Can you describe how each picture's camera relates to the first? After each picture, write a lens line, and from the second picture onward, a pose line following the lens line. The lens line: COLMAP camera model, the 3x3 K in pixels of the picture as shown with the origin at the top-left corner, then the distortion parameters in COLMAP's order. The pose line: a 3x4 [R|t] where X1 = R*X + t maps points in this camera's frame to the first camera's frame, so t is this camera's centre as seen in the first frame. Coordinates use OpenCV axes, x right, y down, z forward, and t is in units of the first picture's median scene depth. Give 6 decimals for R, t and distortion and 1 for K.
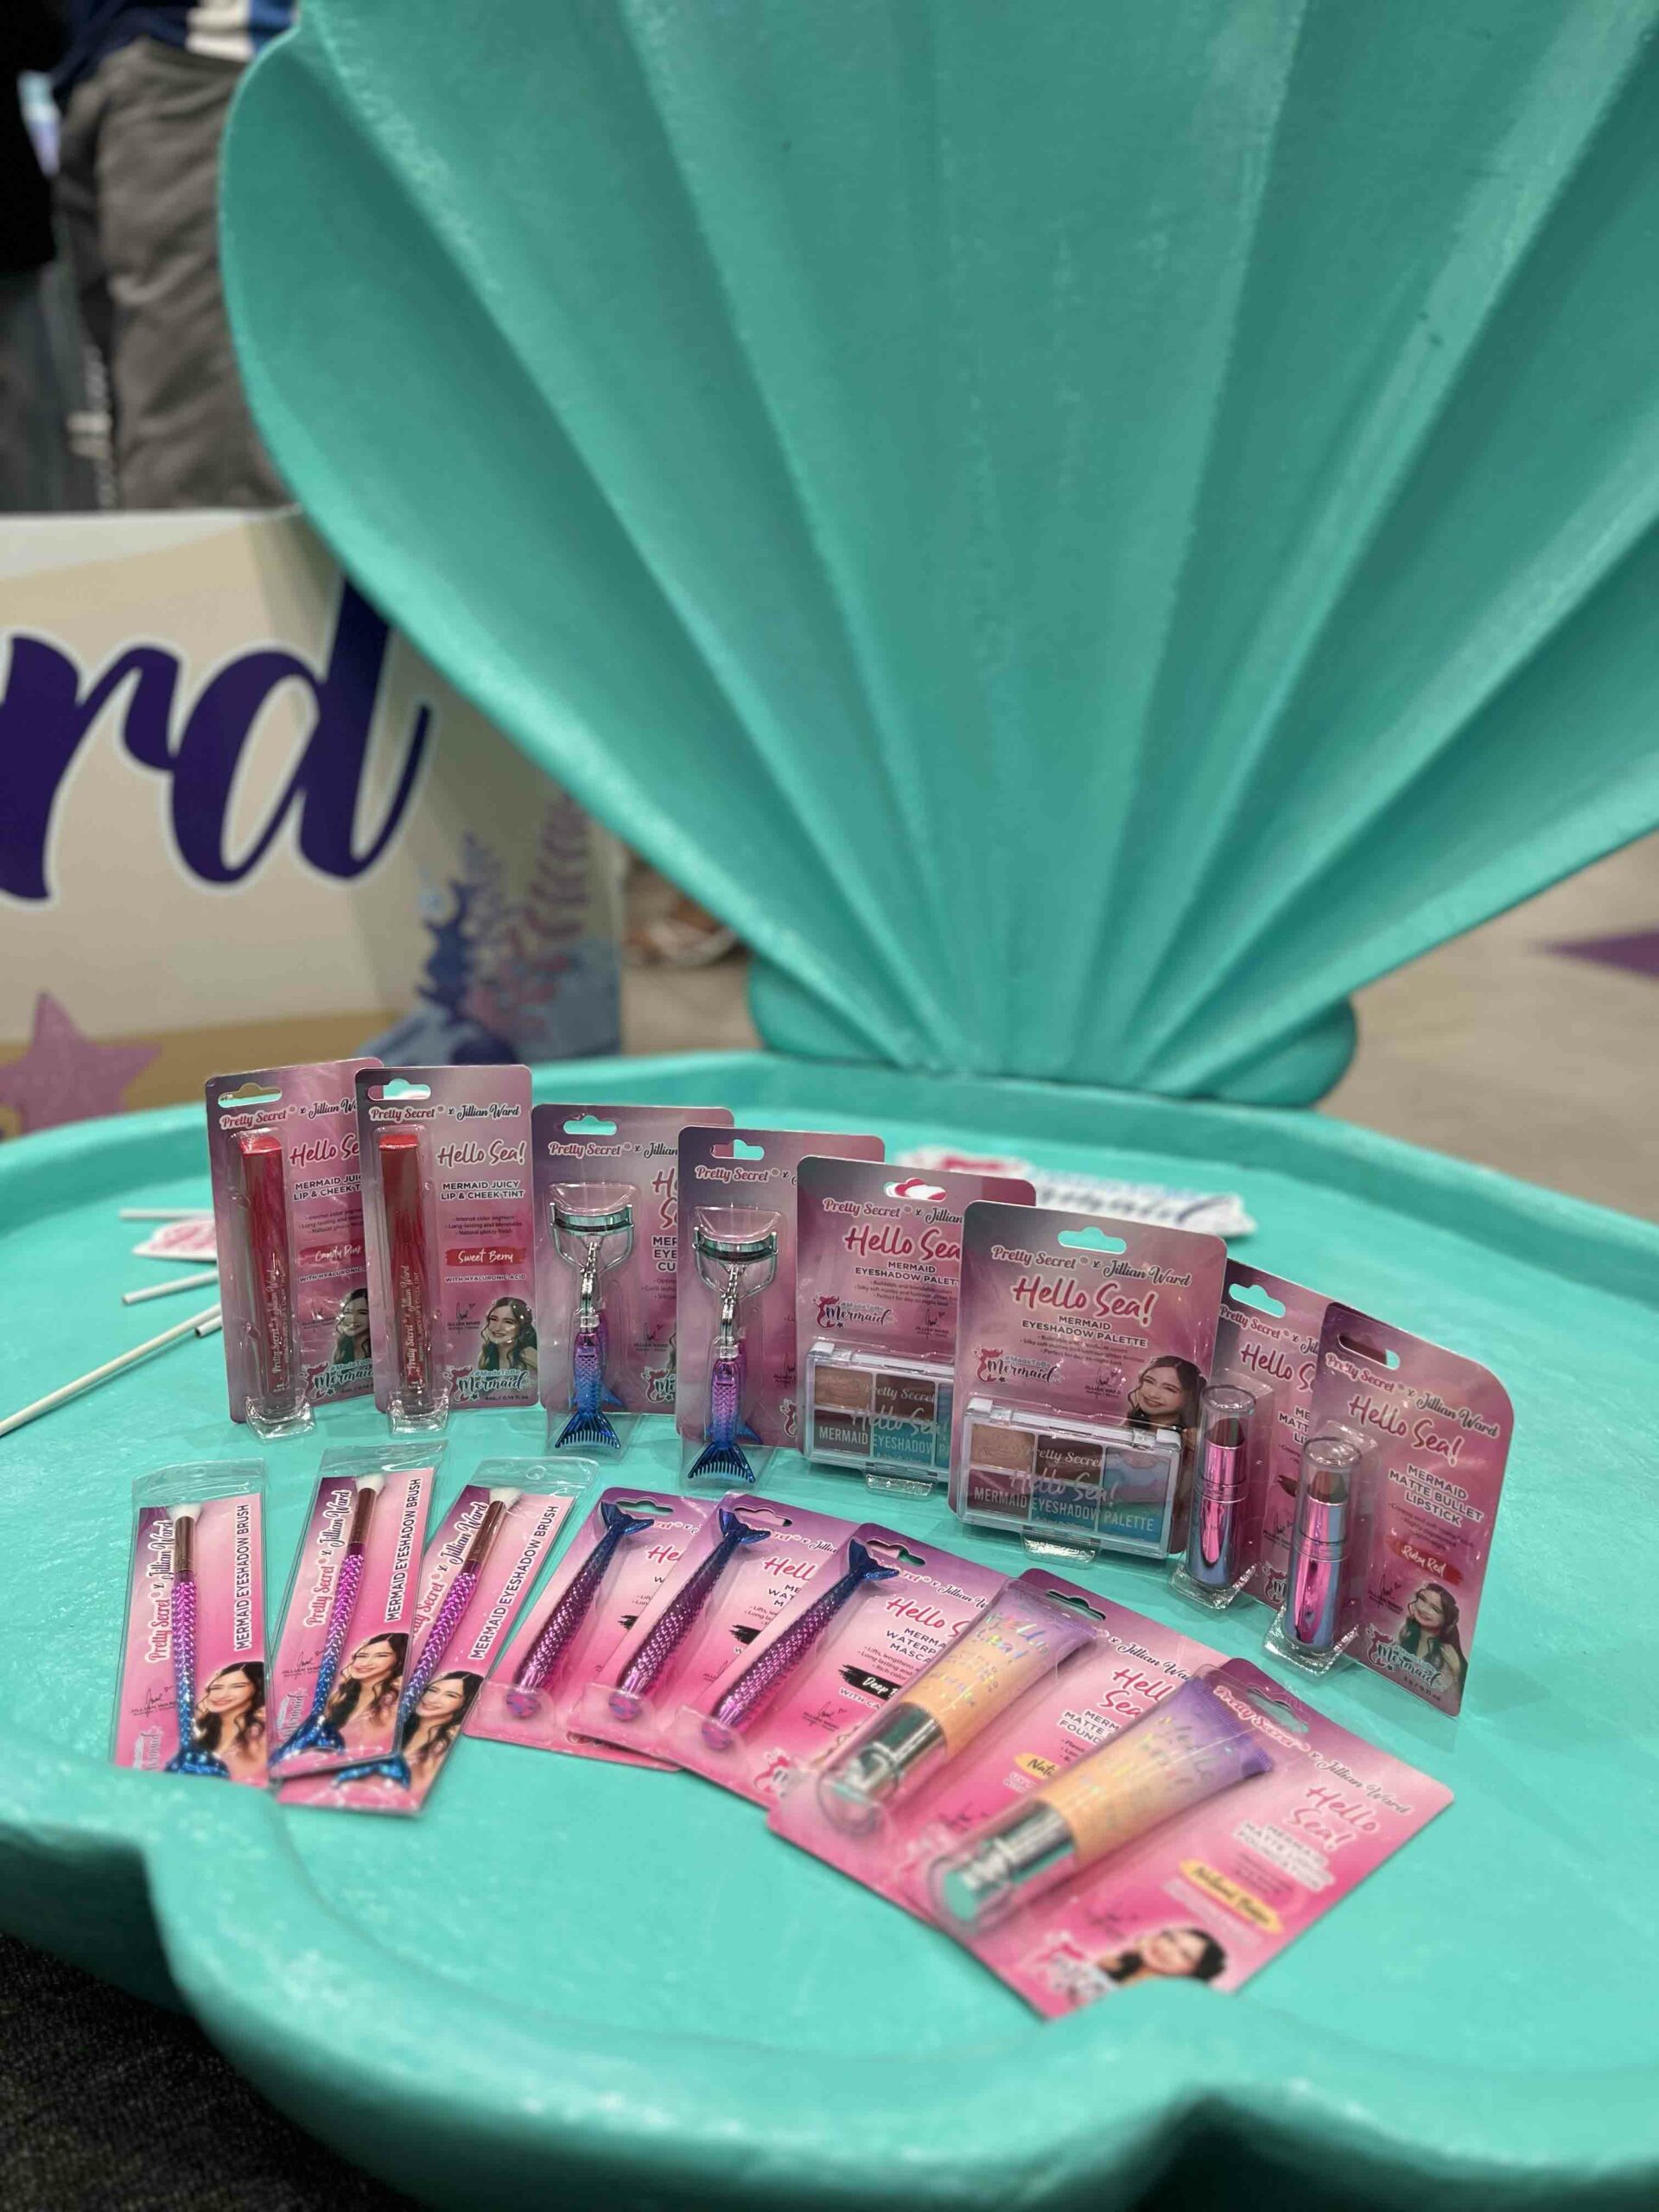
lens RADIAL K [[1664.2, 0, 829.5], [0, 1664.2, 1106.0], [0, 0, 1]] dist [0.063469, -0.125482]
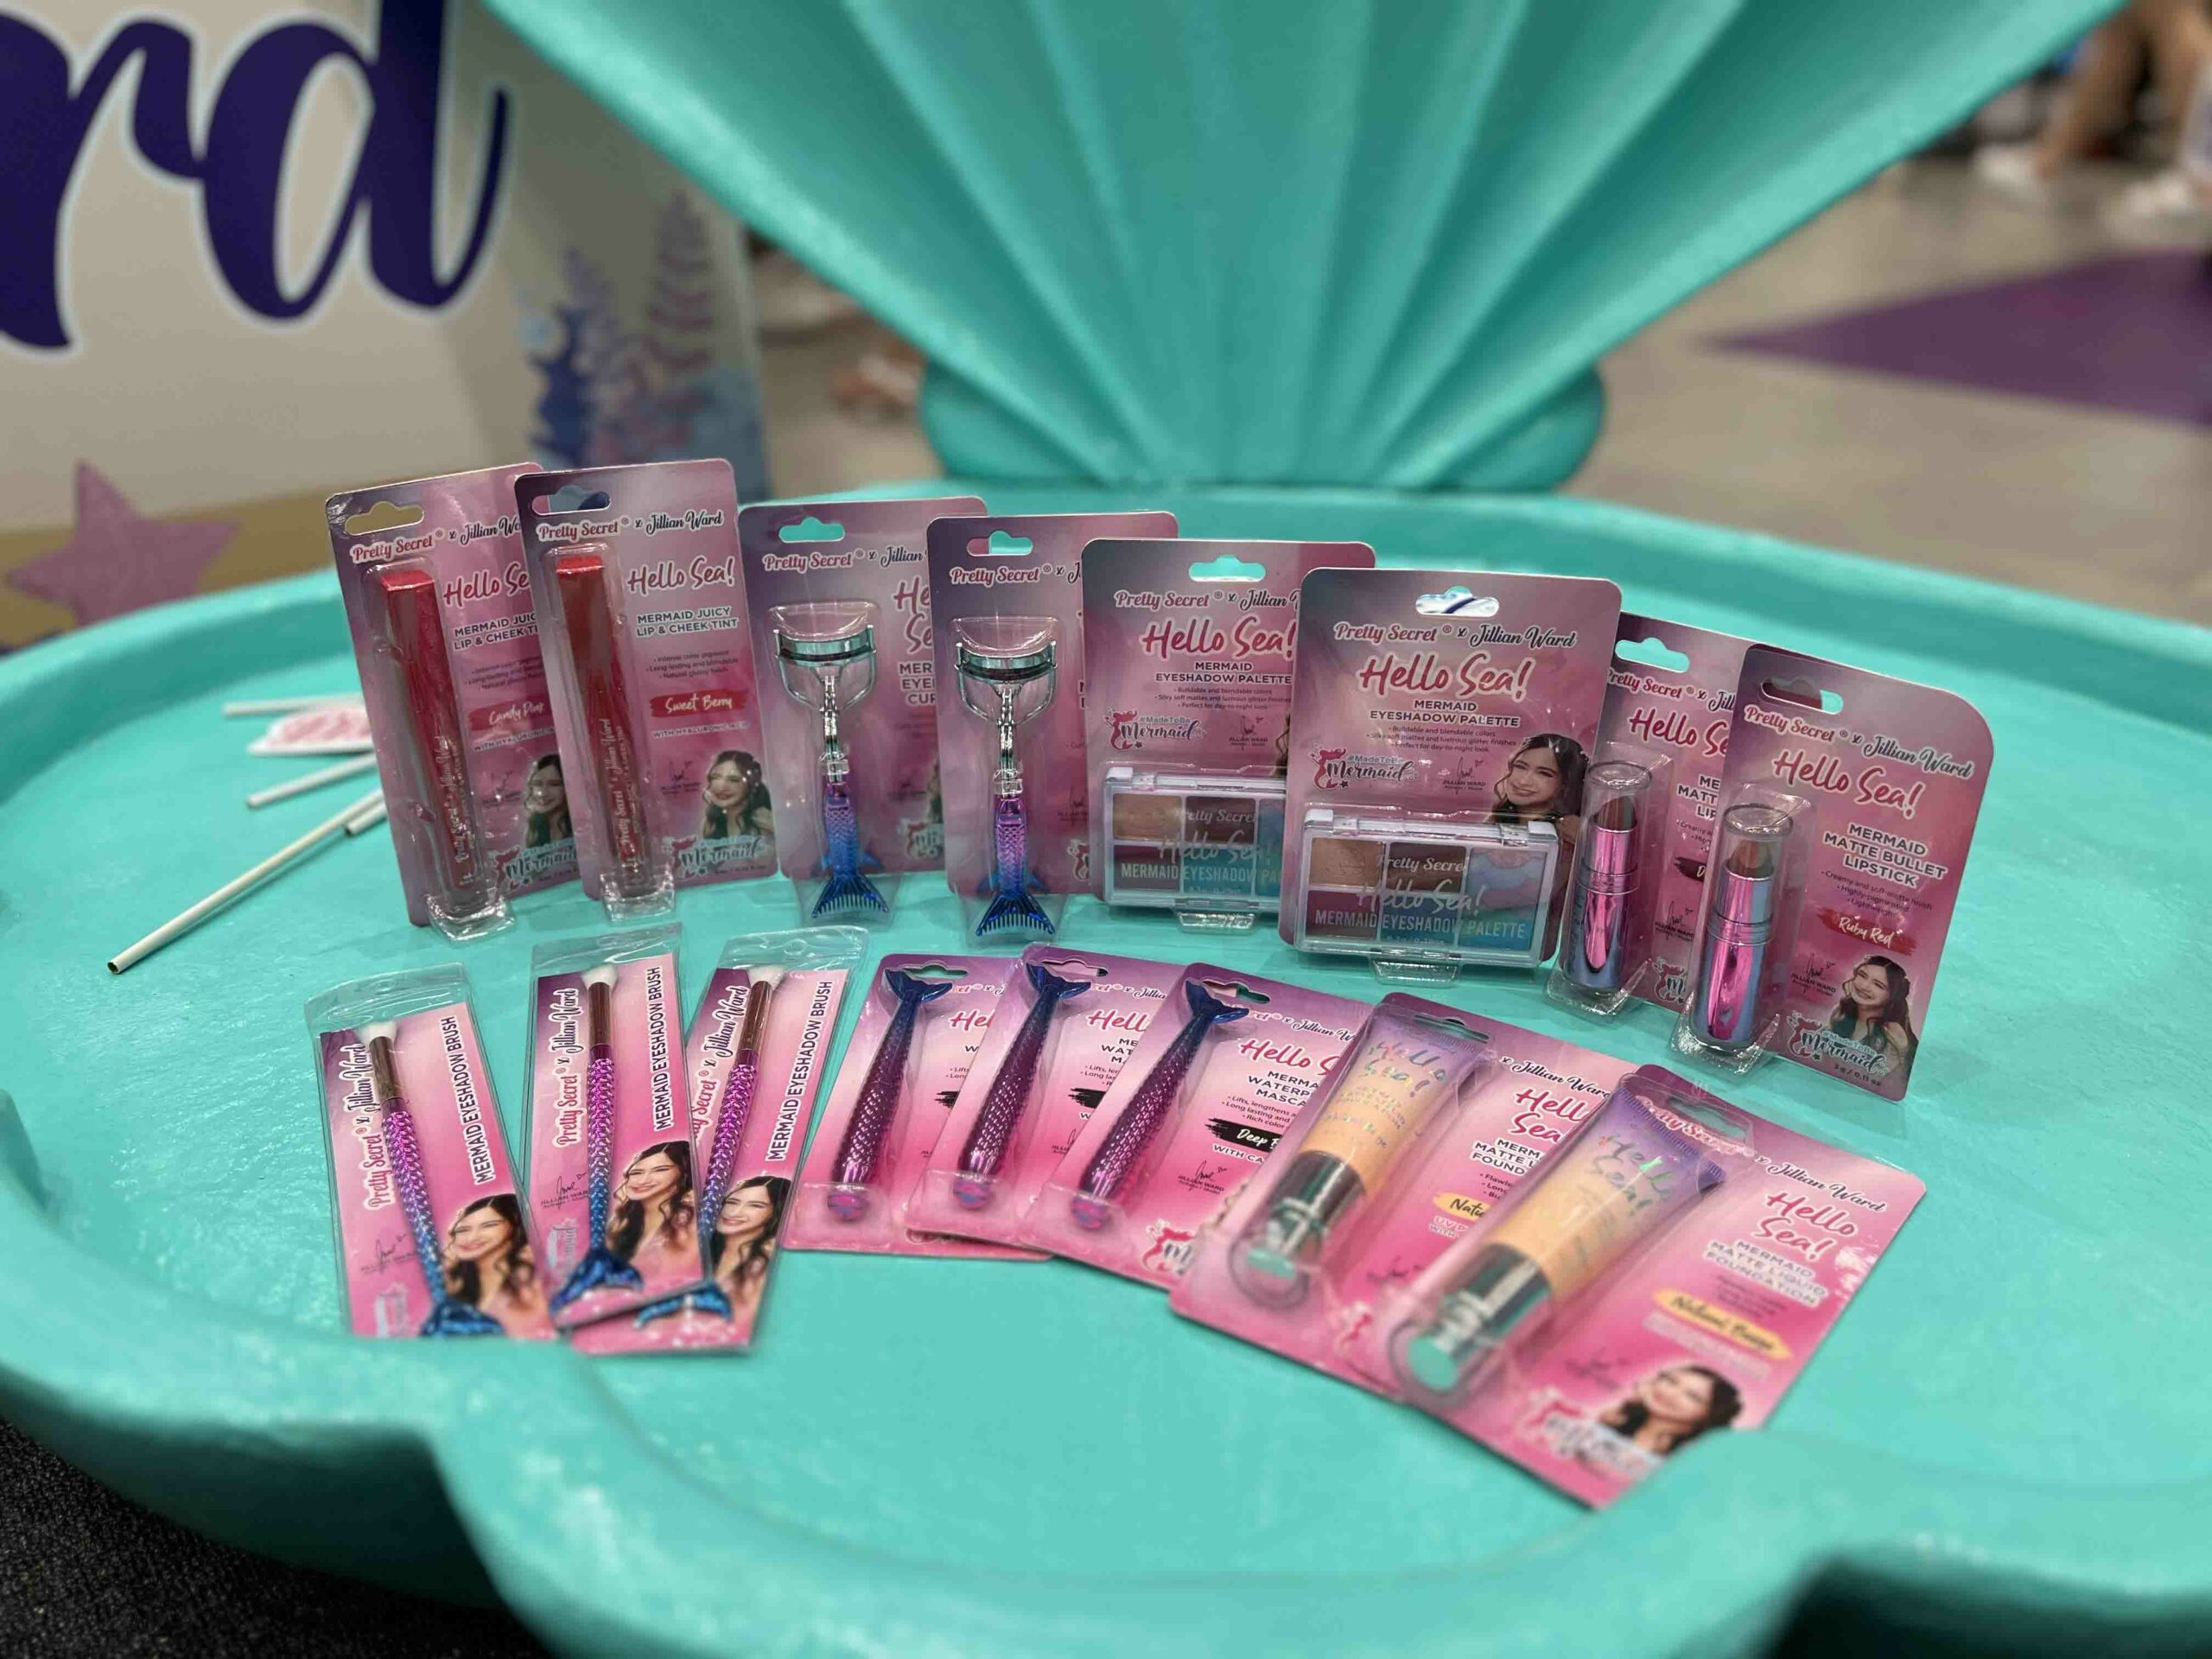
lens RADIAL K [[1672.4, 0, 1106.0], [0, 1672.4, 829.5], [0, 0, 1]] dist [0.076741, -0.123802]
pose [[0.991403, -0.092999, 0.092035, -0.101979], [0.079450, 0.986776, 0.141283, 0.058023], [-0.103958, -0.132756, 0.985682, 0.168072]]
